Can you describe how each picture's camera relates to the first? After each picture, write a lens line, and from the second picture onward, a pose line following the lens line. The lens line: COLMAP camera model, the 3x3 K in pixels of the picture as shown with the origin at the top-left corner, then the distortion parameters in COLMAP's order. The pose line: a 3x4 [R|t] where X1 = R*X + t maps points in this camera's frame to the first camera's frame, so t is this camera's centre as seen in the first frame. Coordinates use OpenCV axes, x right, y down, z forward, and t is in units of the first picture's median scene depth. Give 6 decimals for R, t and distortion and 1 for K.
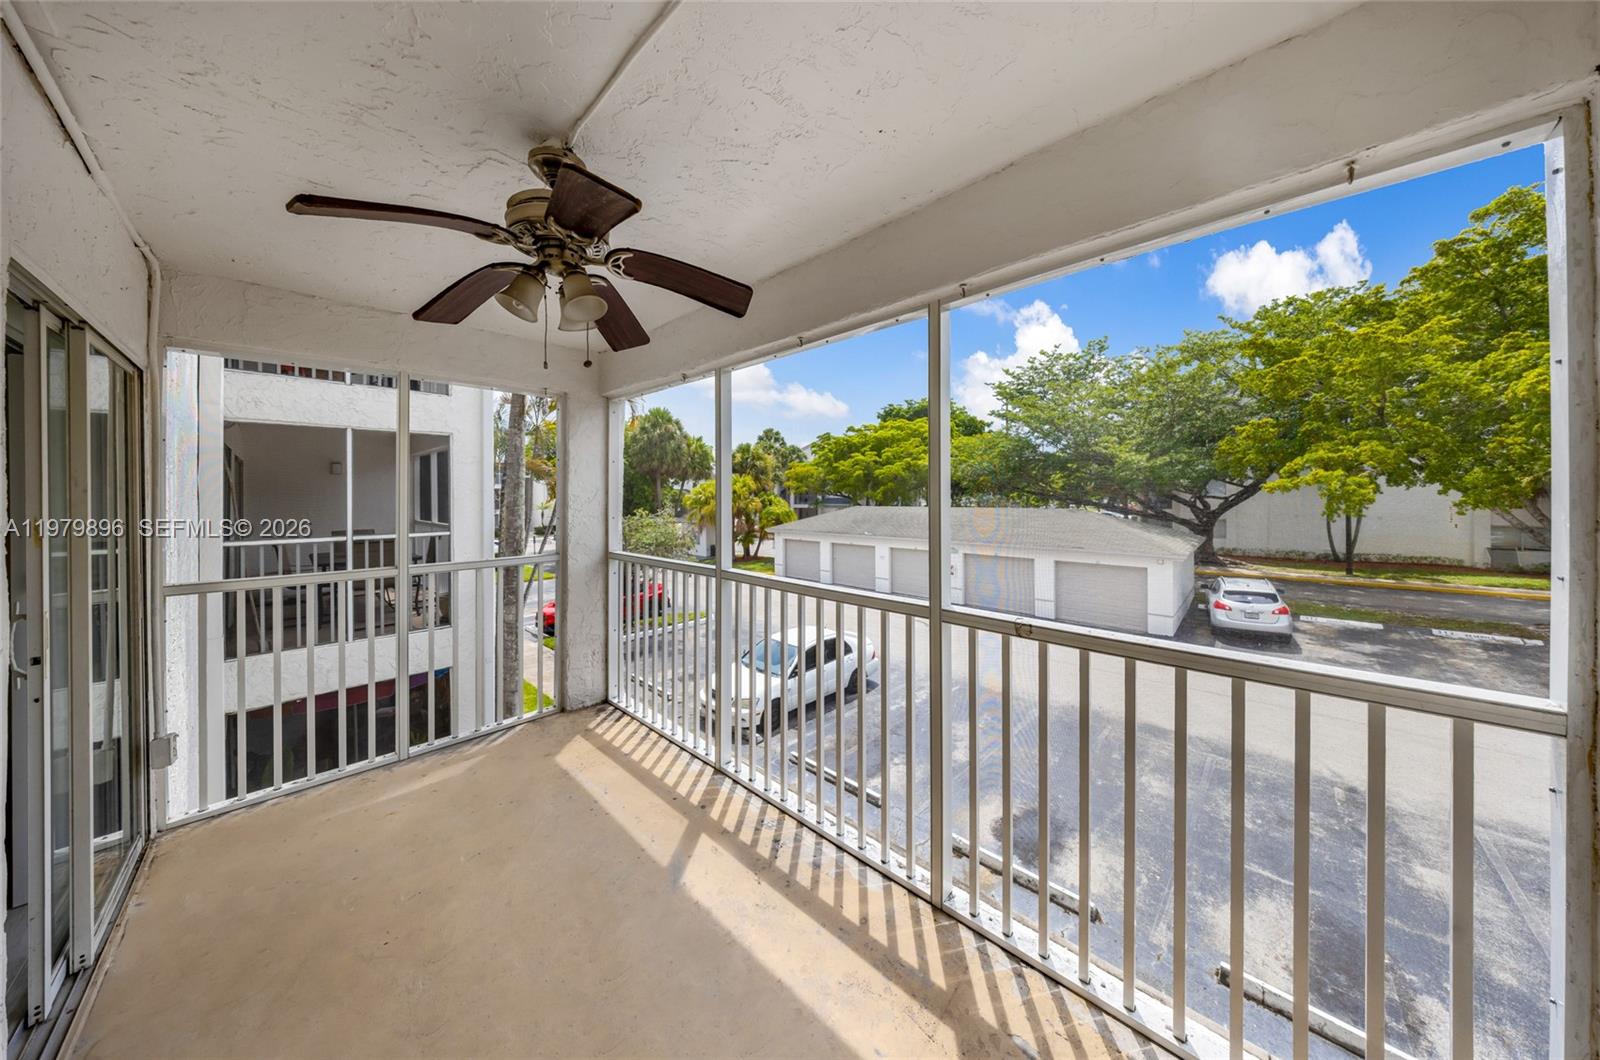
lens RADIAL K [[478.1, 0, 748.7], [0, 478.1, 490.9], [0, 0, 1]] dist [-0.000040, 0.000016]
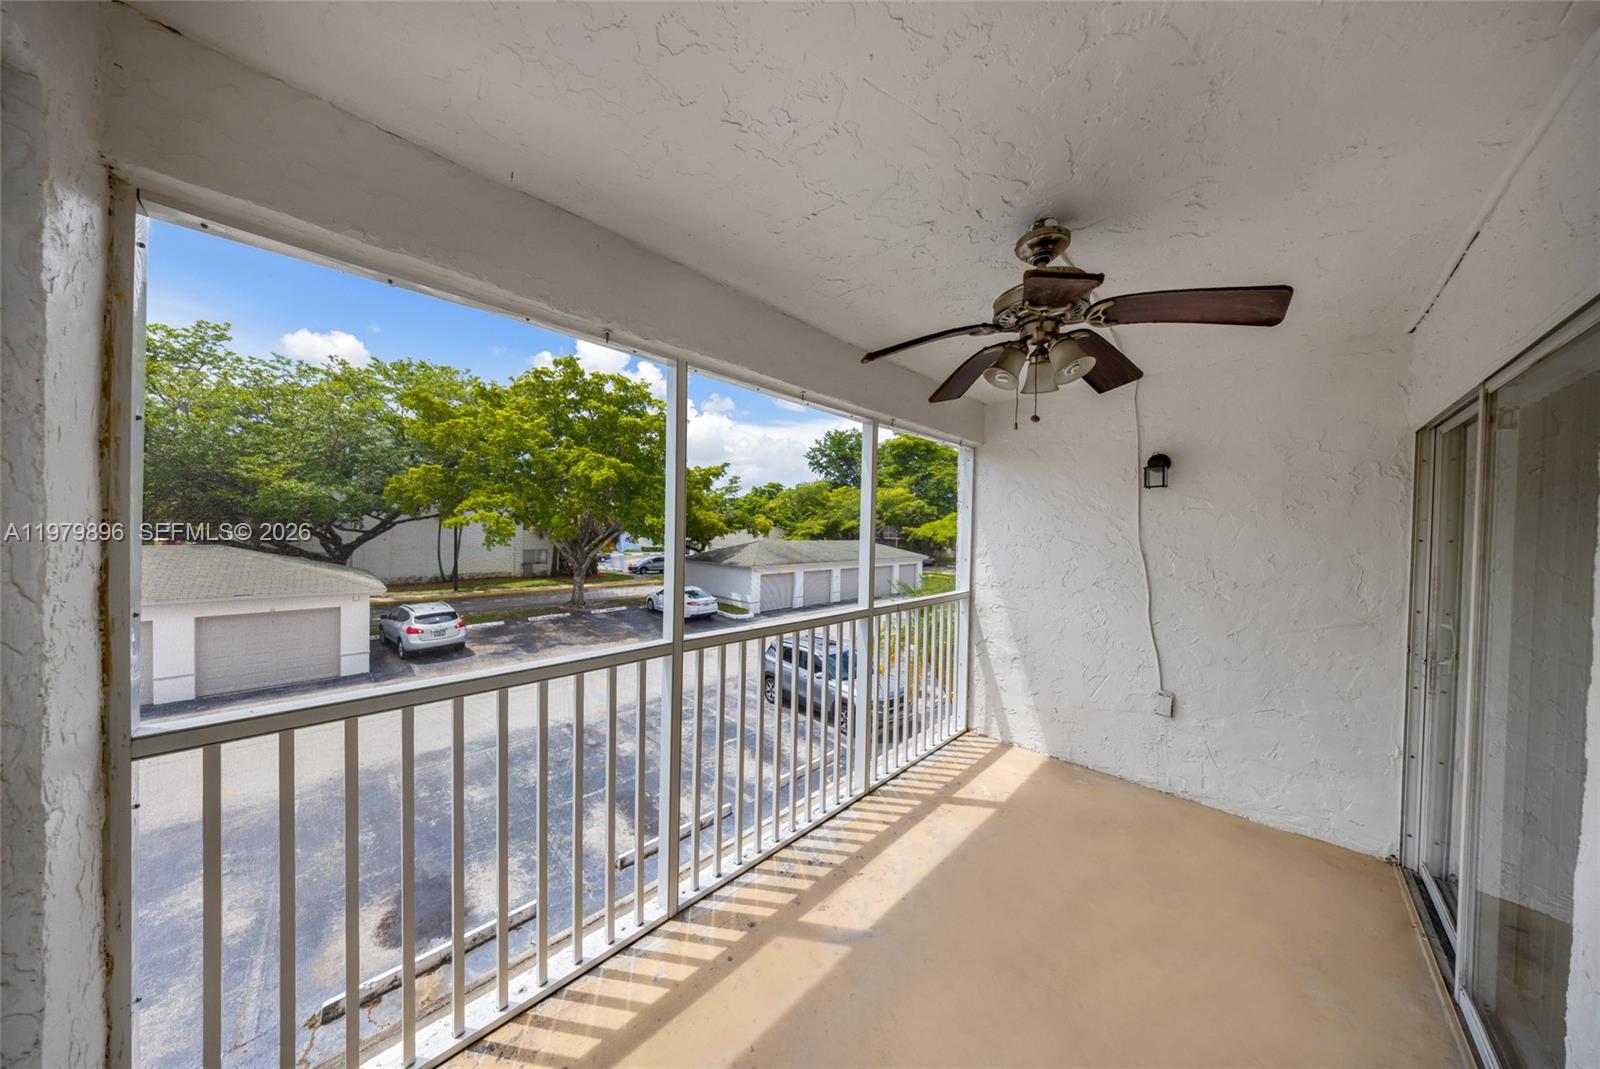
lens RADIAL K [[474.1, 0, 811.7], [0, 474.1, 532.1], [0, 0, 1]] dist [-0.001374, 0.000009]
pose [[-0.026794, 0.005117, 0.999628, -0.129863], [-0.023815, 0.999700, -0.005756, -0.001032], [-0.999357, -0.023961, -0.026664, 0.133521]]
